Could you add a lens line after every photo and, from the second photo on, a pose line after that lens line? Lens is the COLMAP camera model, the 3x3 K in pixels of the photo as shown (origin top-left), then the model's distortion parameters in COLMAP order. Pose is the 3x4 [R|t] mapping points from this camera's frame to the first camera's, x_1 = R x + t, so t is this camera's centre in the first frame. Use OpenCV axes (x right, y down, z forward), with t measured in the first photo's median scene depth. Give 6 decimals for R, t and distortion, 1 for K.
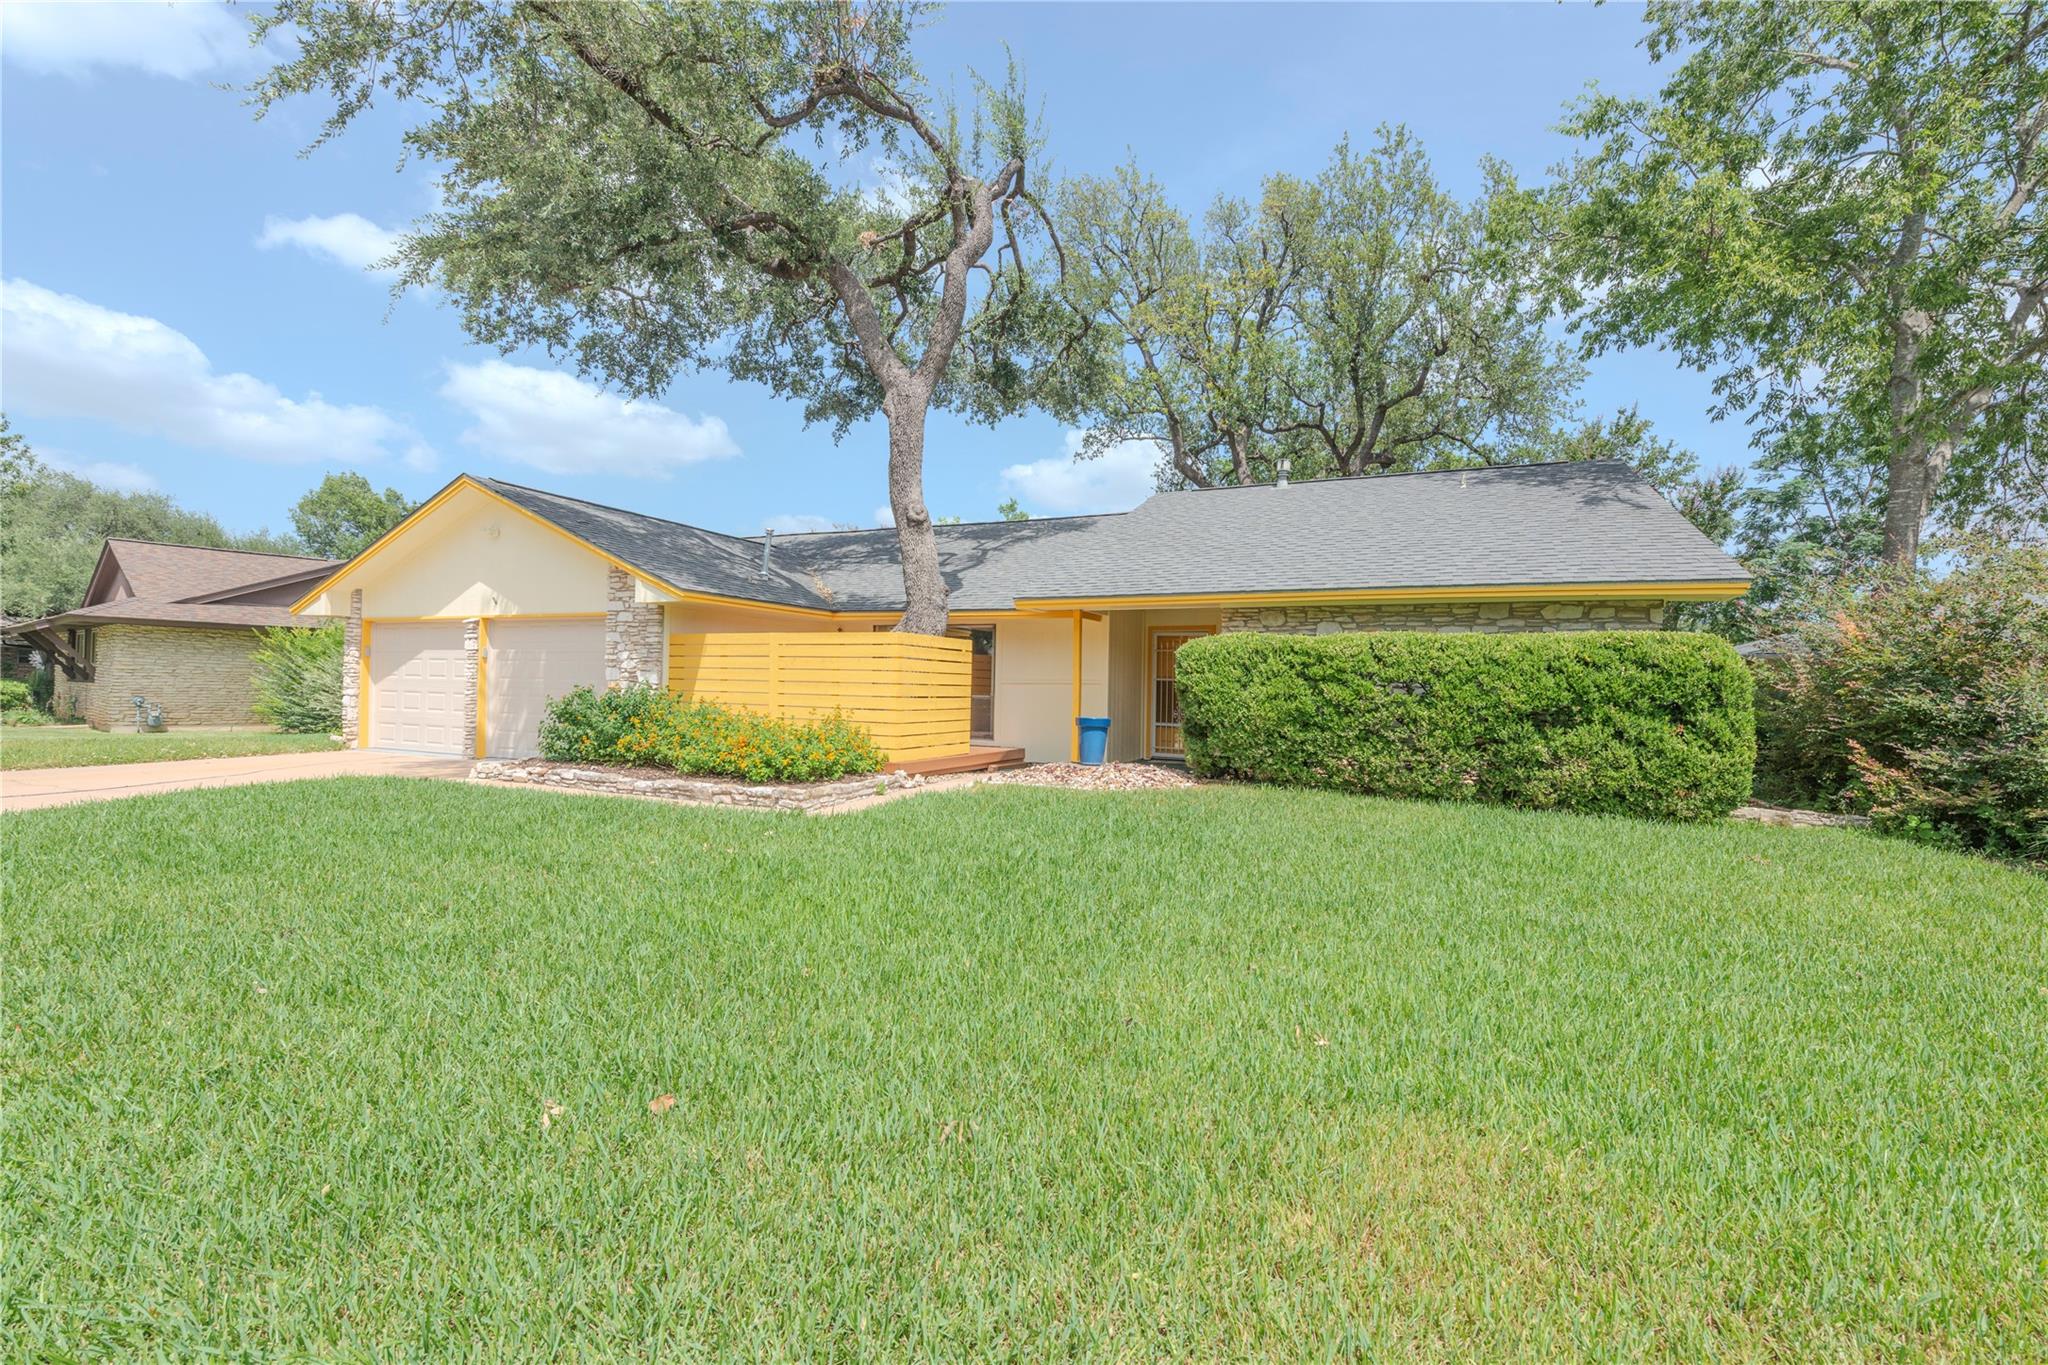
lens RADIAL K [[866.8, 0, 1022.8], [0, 866.8, 681.1], [0, 0, 1]] dist [0.023090, -0.013542]
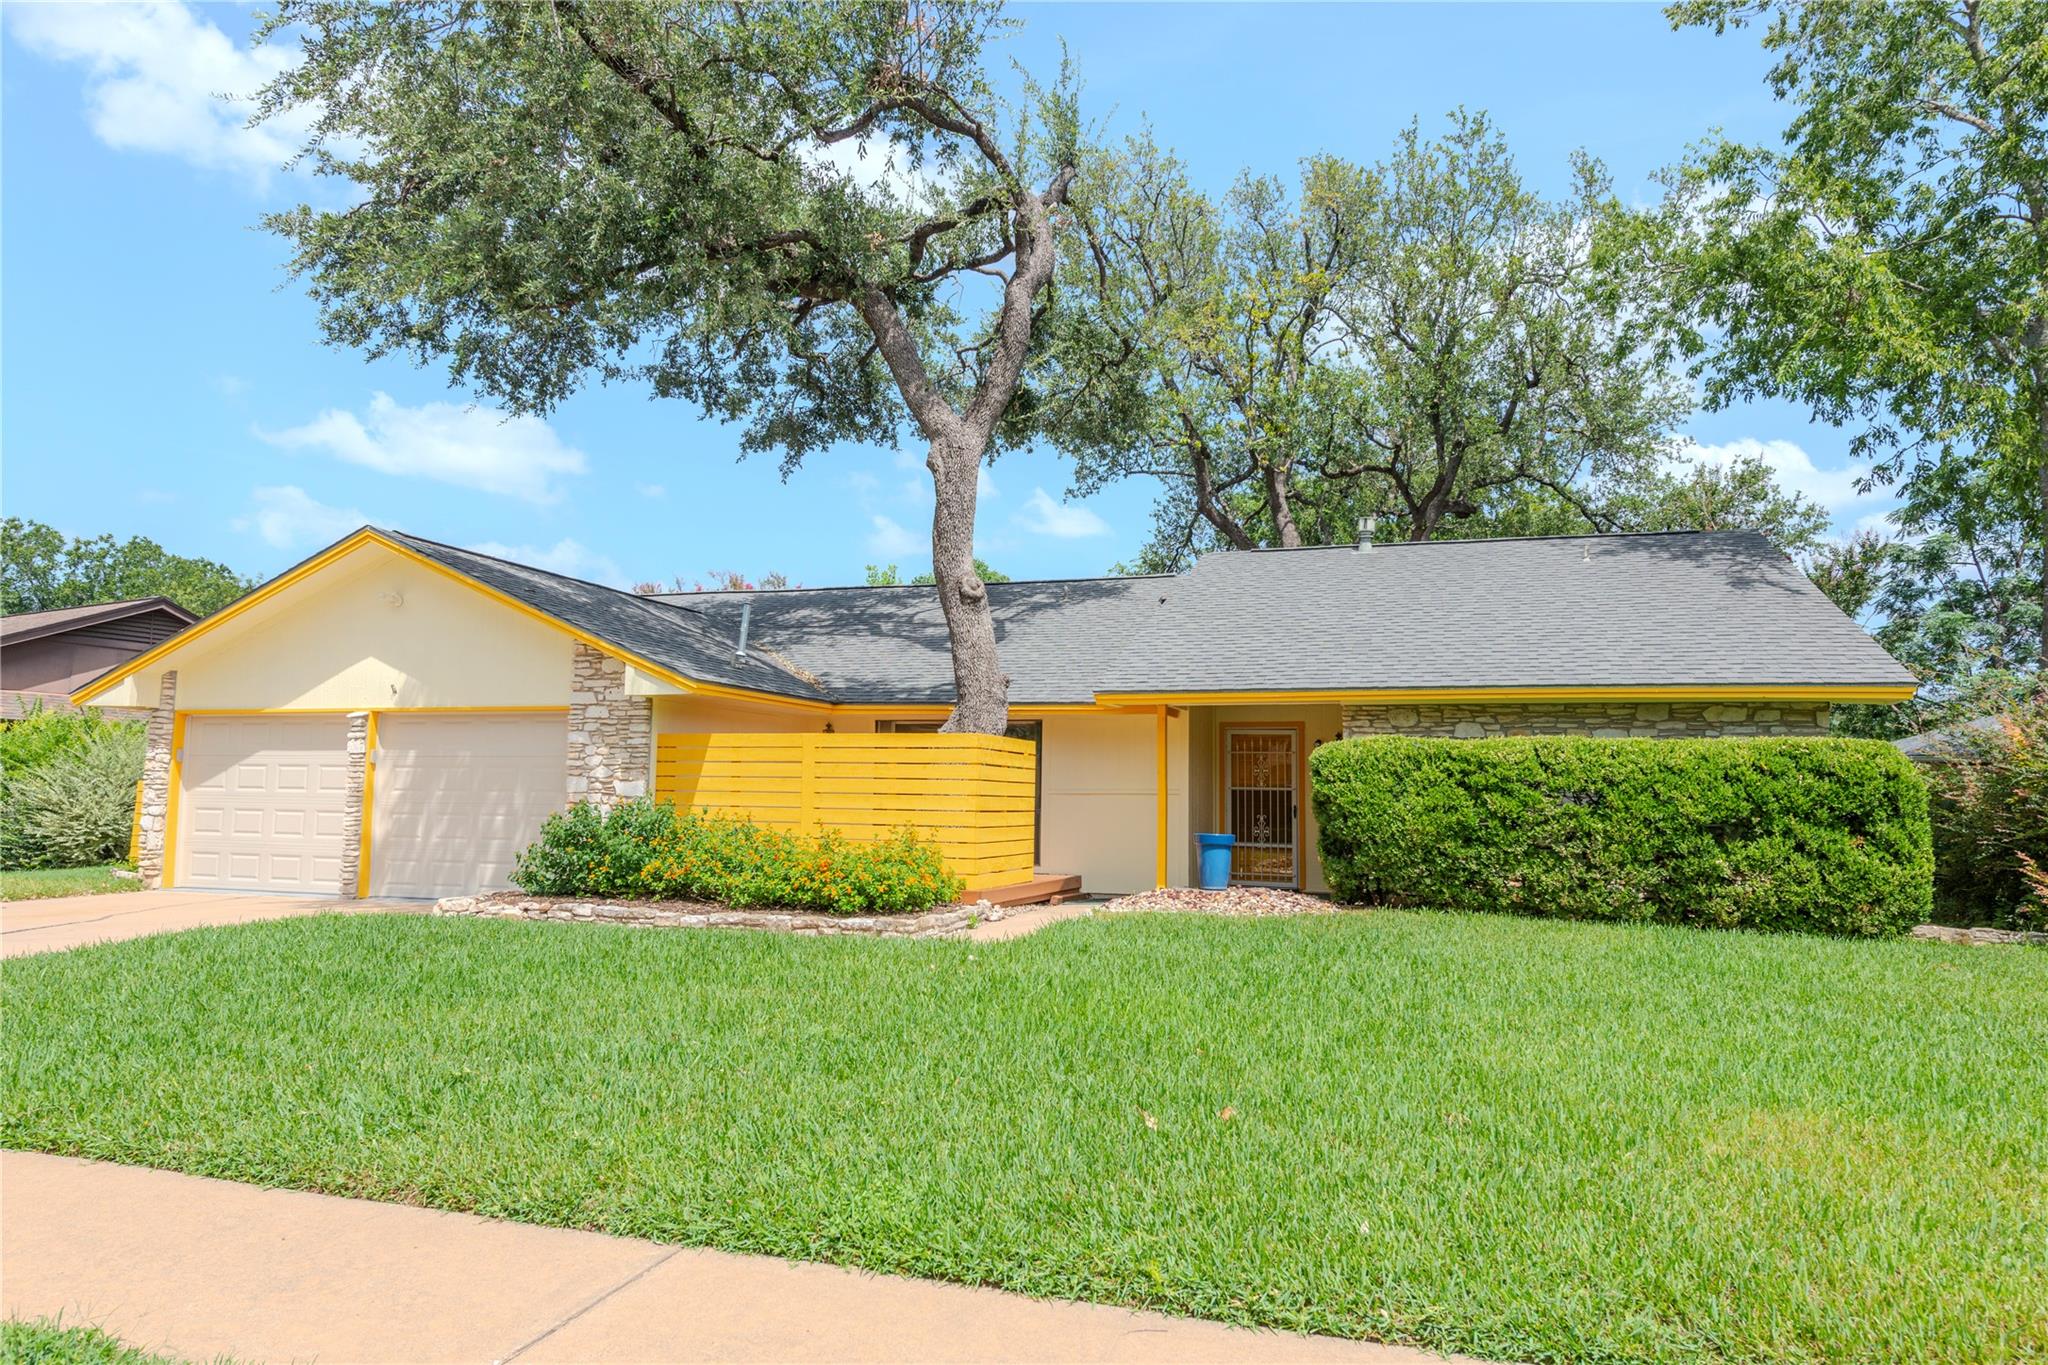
lens RADIAL K [[1288.7, 0, 1026.0], [0, 1288.7, 687.8], [0, 0, 1]] dist [0.042252, -0.037002]
pose [[0.994080, 0.004535, 0.108557, -0.214442], [0.003959, 0.996953, -0.077898, -0.003057], [-0.108579, 0.077867, 0.991033, -0.225314]]
